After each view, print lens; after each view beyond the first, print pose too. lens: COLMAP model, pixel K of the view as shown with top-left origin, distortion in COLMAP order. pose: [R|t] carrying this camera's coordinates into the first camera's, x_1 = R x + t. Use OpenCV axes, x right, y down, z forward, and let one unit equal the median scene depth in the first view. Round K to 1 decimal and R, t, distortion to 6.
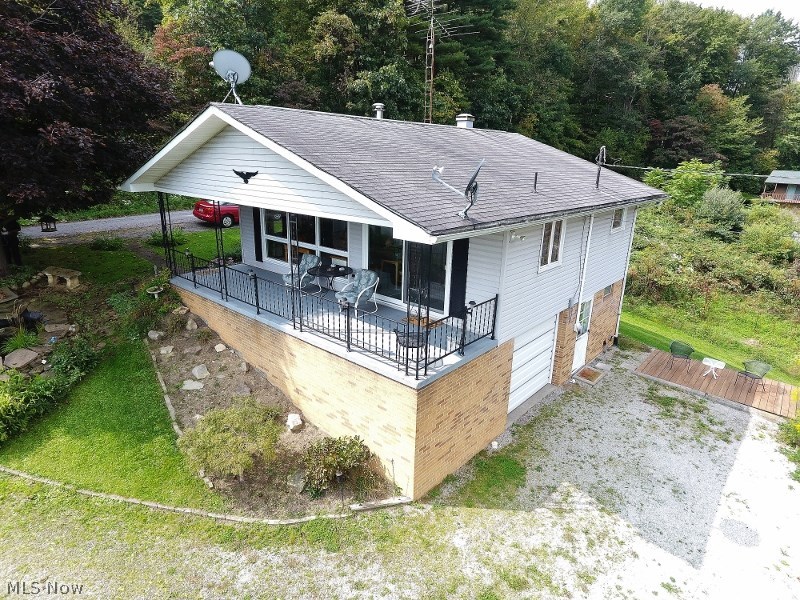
lens RADIAL K [[469.2, 0, 399.2], [0, 469.2, 295.4], [0, 0, 1]] dist [-0.004261, 0.000052]
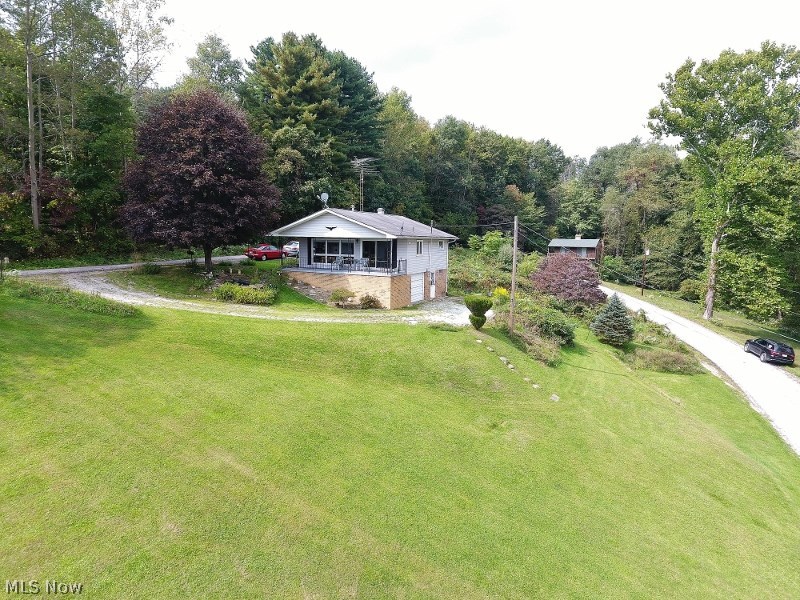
lens RADIAL K [[469.2, 0, 400.6], [0, 469.2, 293.0], [0, 0, 1]] dist [-0.004261, 0.000052]
pose [[0.963013, -0.038588, 0.266679, -0.551307], [0.082141, 0.984627, -0.154148, 0.551438], [-0.256631, 0.170352, 0.951378, -1.629490]]
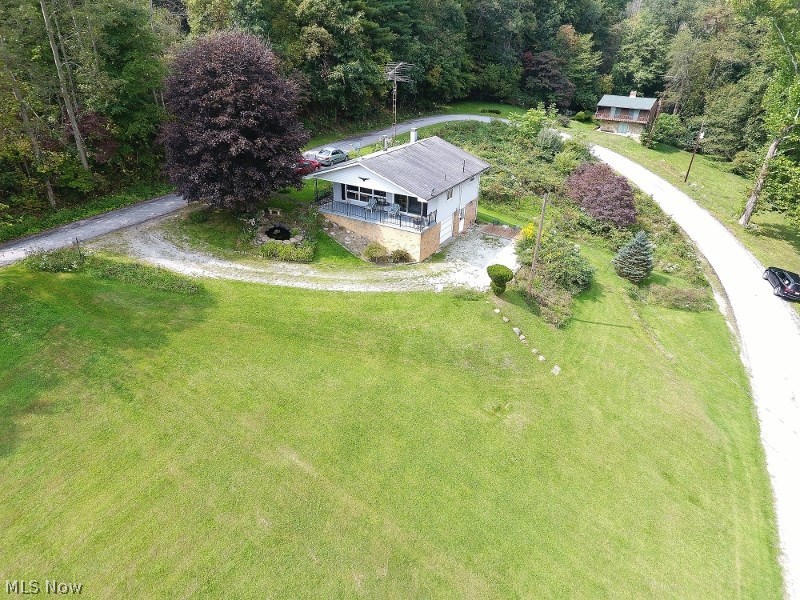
lens RADIAL K [[469.2, 0, 400.5], [0, 469.2, 295.3], [0, 0, 1]] dist [-0.004261, 0.000052]
pose [[0.979844, -0.096927, 0.174673, -0.540069], [0.057468, 0.974205, 0.218223, -0.115406], [-0.191319, -0.203787, 0.960140, -1.827187]]
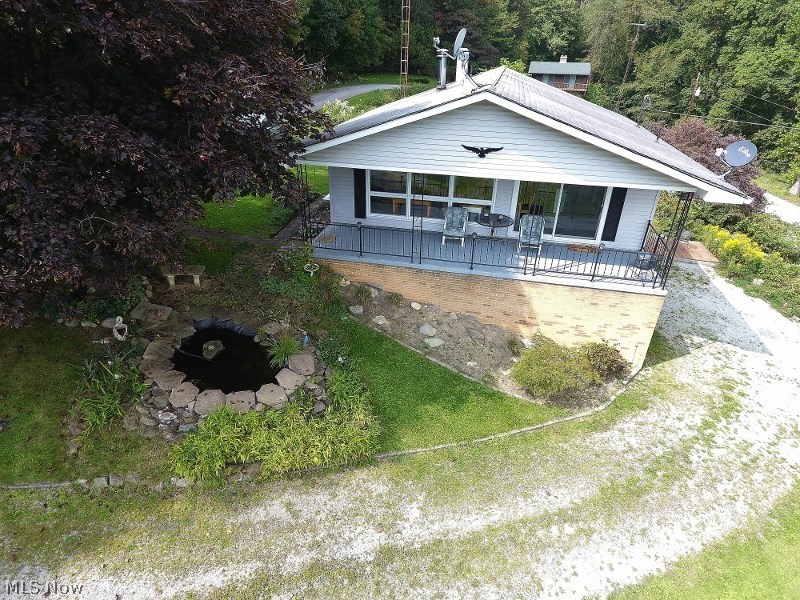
lens RADIAL K [[469.2, 0, 399.9], [0, 469.2, 294.1], [0, 0, 1]] dist [-0.004261, 0.000052]
pose [[0.875342, -0.234759, 0.422688, -0.757055], [0.140123, 0.959871, 0.242926, -0.163615], [-0.462755, -0.153415, 0.873110, 0.046706]]
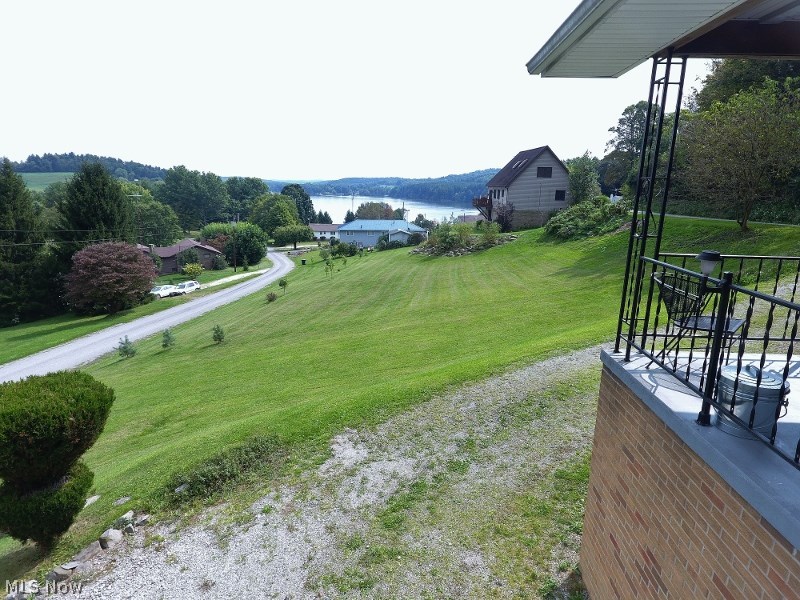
lens RADIAL K [[469.2, 0, 397.7], [0, 469.2, 299.9], [0, 0, 1]] dist [-0.004261, 0.000052]
pose [[-0.778000, 0.108048, -0.618904, 0.321803], [-0.212472, 0.881807, 0.421036, -0.025301], [0.591246, 0.459066, -0.663089, 0.673298]]
